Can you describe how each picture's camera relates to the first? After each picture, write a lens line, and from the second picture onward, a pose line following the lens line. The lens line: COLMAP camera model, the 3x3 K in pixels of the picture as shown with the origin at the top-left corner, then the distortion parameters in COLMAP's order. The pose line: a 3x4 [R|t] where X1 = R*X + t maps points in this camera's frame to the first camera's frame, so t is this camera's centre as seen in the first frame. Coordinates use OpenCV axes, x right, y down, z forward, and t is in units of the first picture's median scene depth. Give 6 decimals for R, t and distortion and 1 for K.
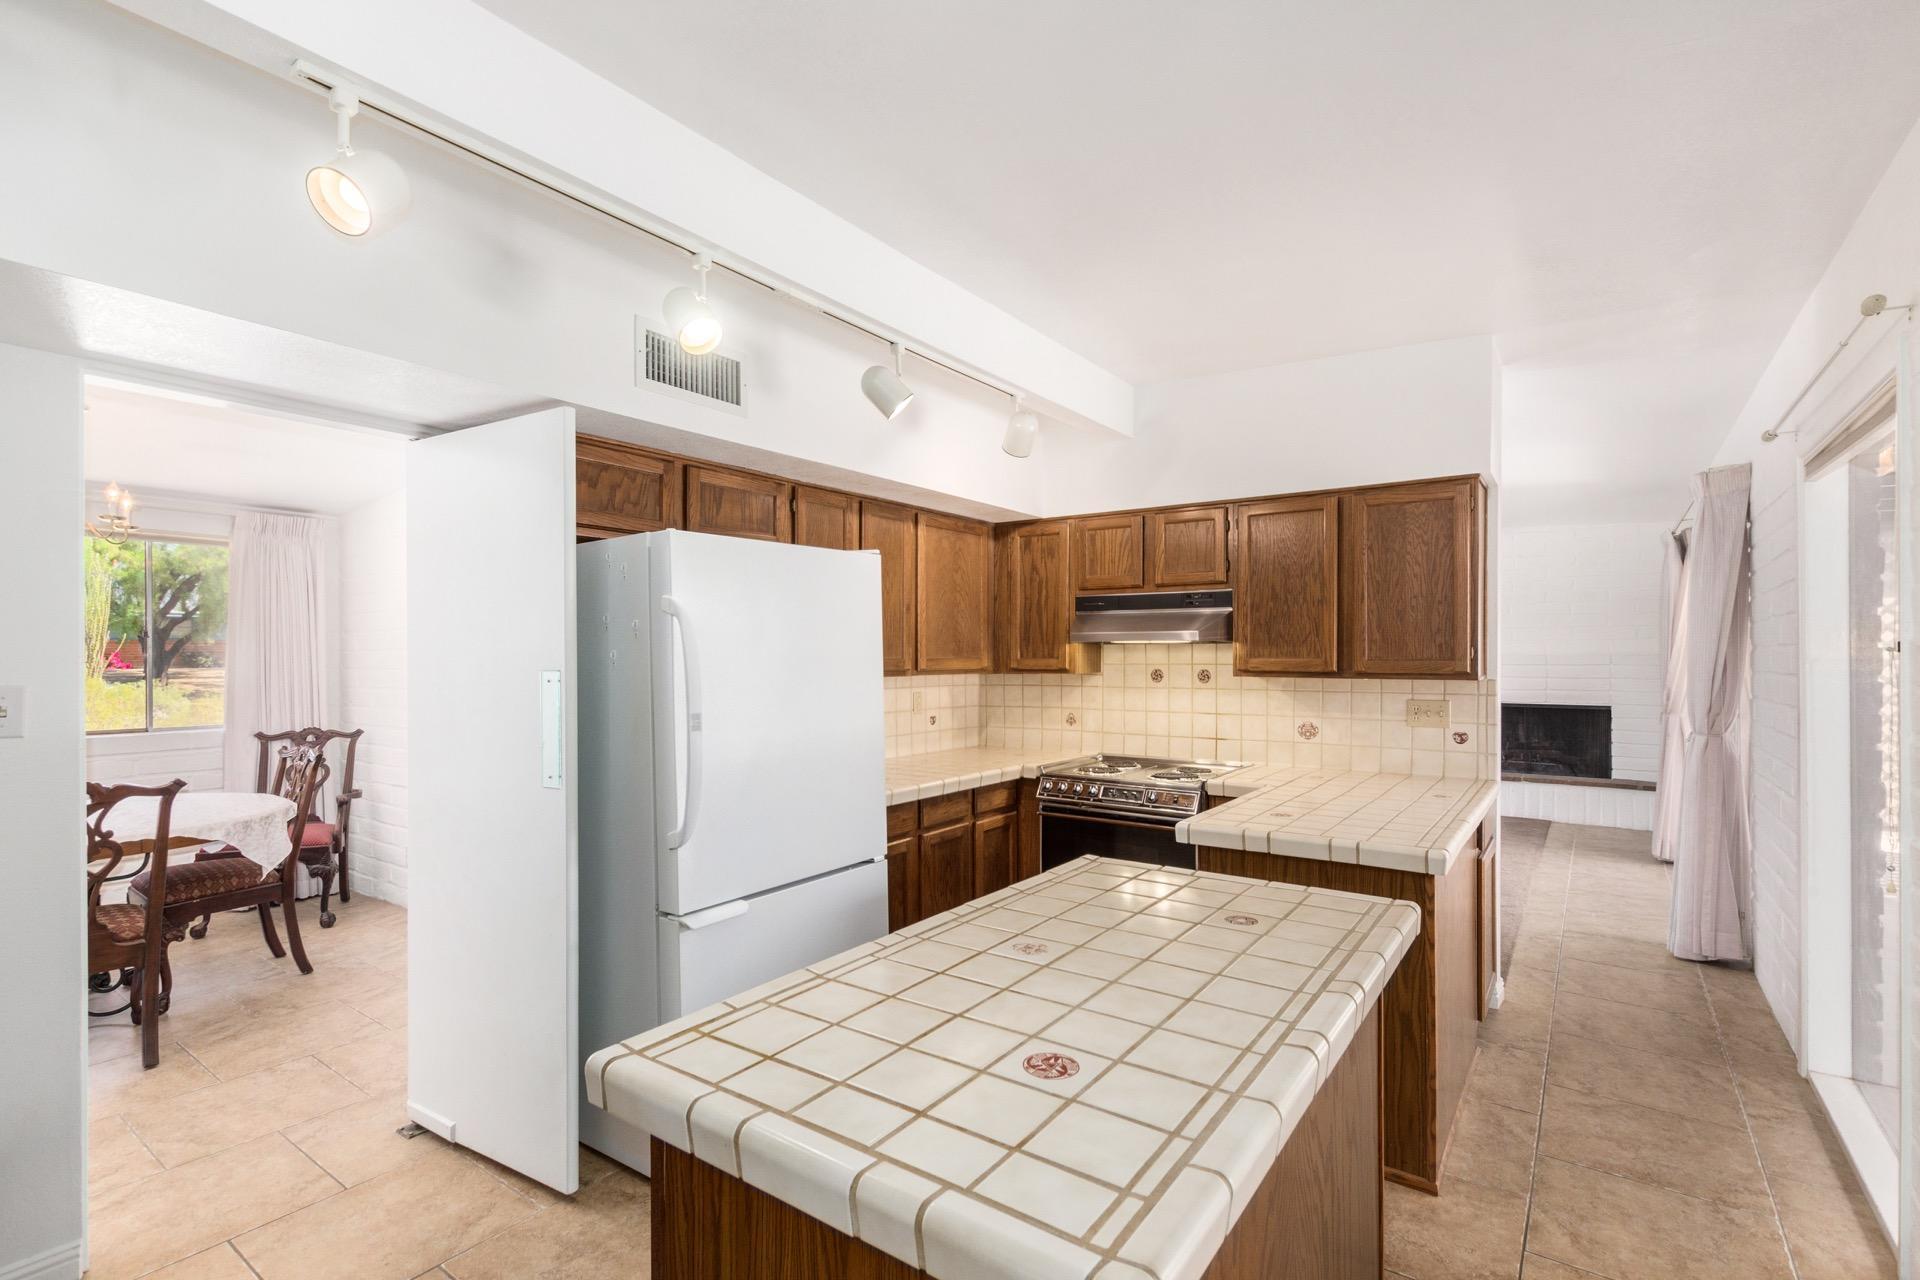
lens RADIAL K [[880.3, 0, 955.3], [0, 880.3, 666.2], [0, 0, 1]] dist [0.003323, -0.000187]
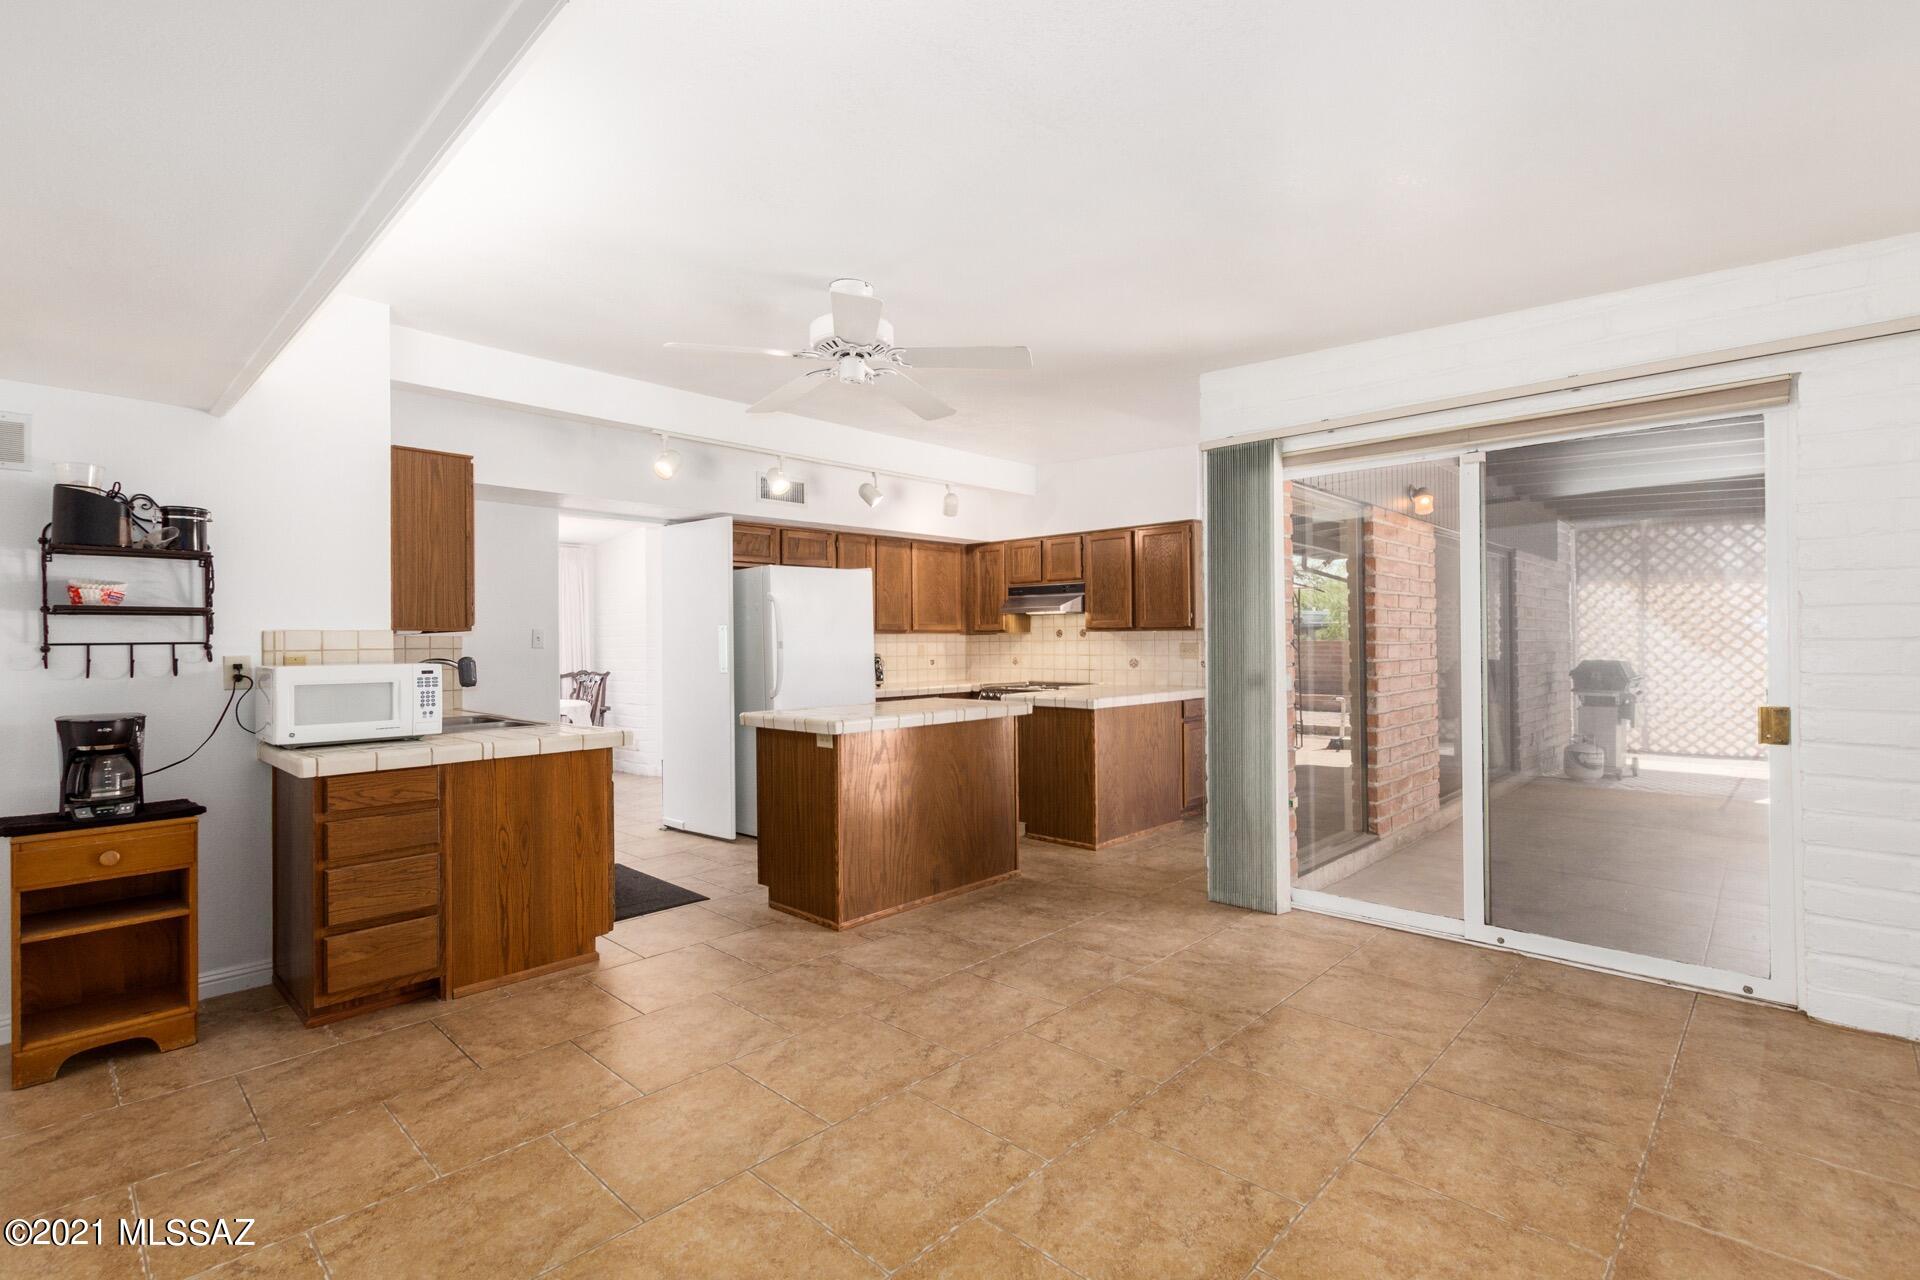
lens RADIAL K [[880.3, 0, 946.2], [0, 880.3, 644.8], [0, 0, 1]] dist [0.003323, -0.000187]
pose [[0.988061, -0.006766, -0.153913, 0.309341], [0.005626, 0.999953, -0.007838, 0.049634], [0.153958, 0.006878, 0.988053, -0.775919]]
